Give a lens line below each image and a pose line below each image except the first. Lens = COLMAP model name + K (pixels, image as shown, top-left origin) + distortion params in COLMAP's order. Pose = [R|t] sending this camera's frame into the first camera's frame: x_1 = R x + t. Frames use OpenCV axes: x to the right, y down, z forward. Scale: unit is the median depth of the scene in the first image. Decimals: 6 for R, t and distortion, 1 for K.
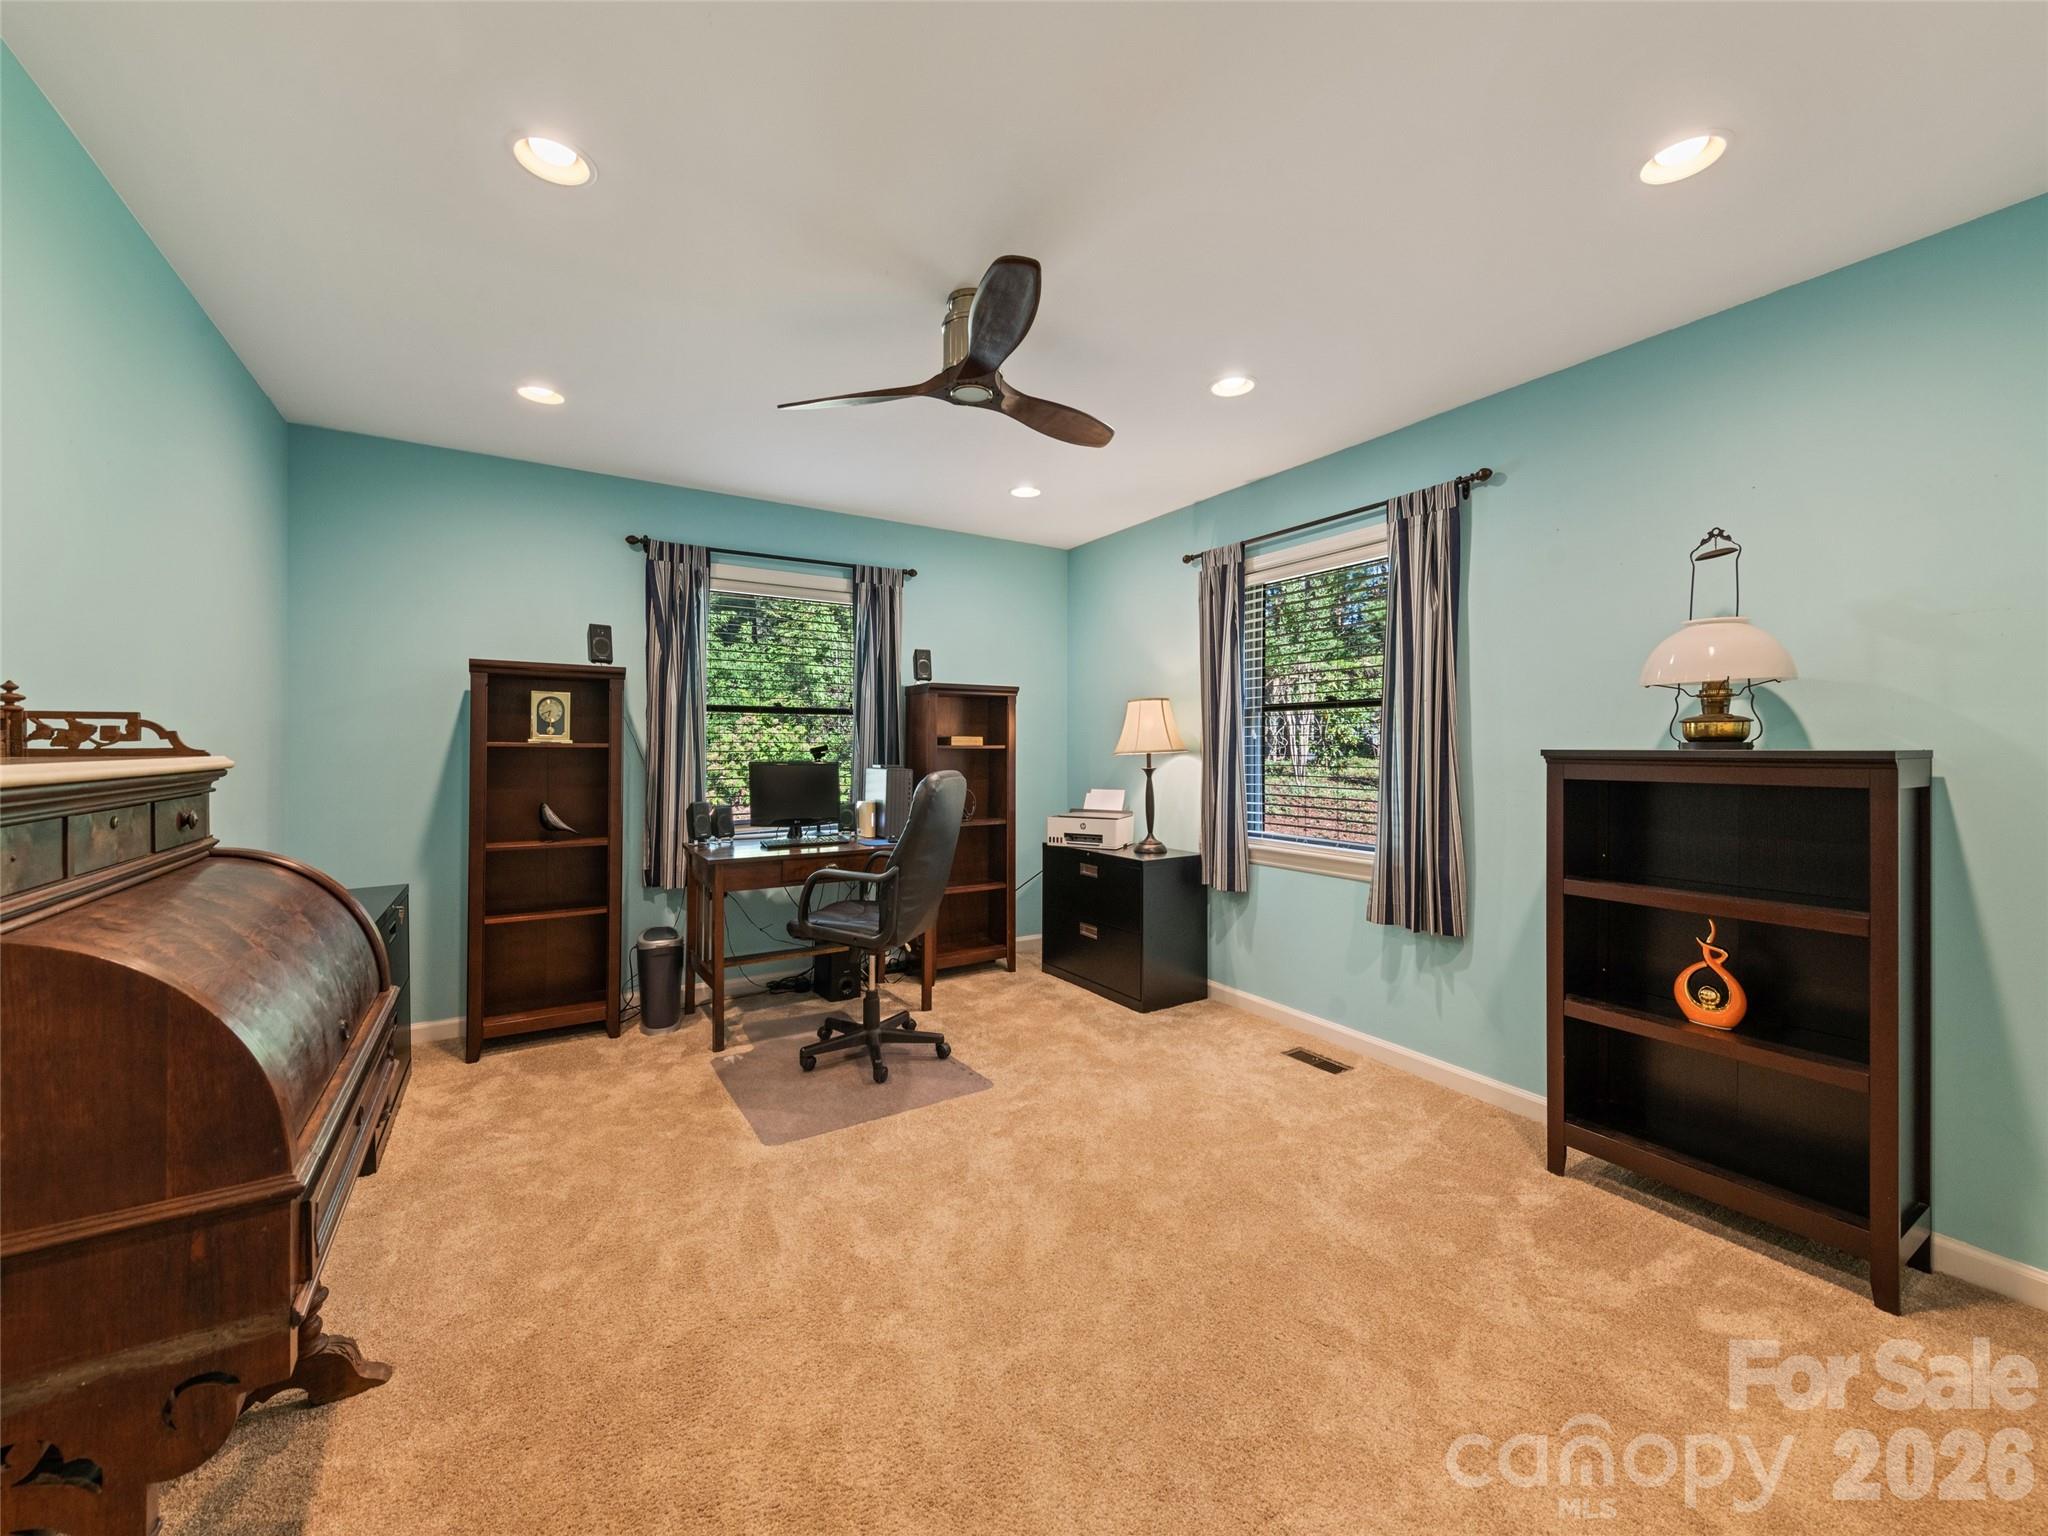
lens RADIAL K [[809.4, 0, 1022.8], [0, 809.4, 752.1], [0, 0, 1]] dist [0.012165, -0.002386]
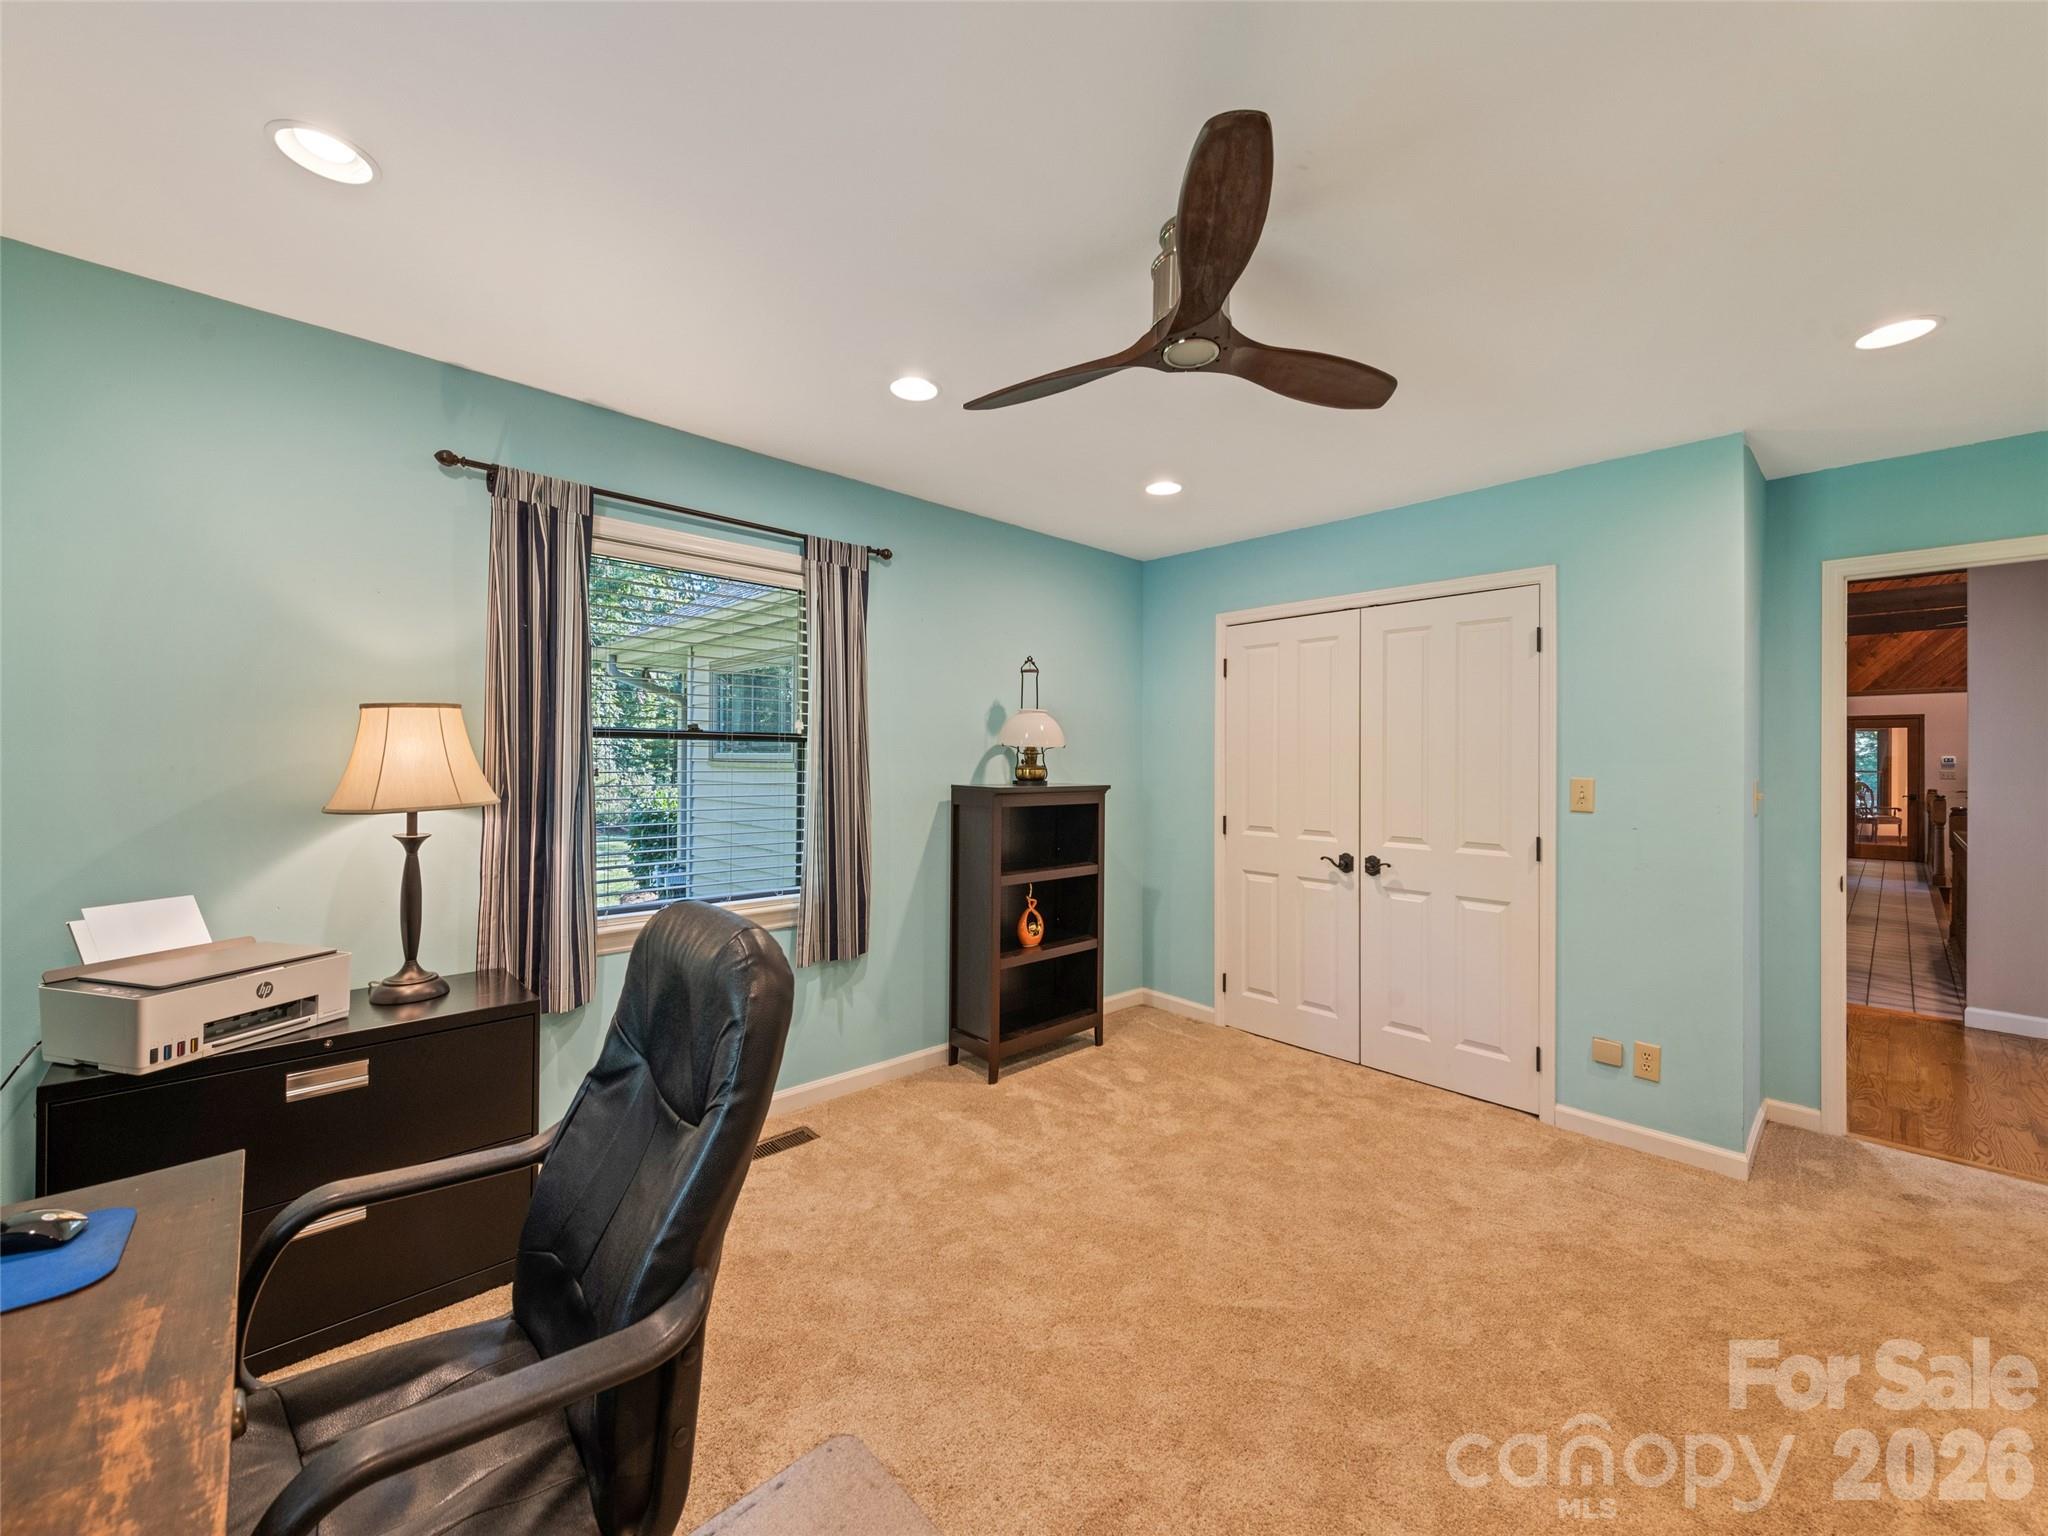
lens RADIAL K [[809.4, 0, 1019.2], [0, 809.4, 758.1], [0, 0, 1]] dist [0.012165, -0.002386]
pose [[-0.201574, -0.005424, 0.979458, -0.619990], [-0.007909, 0.999961, 0.003910, -0.049929], [-0.979441, -0.006959, -0.201609, 1.032887]]
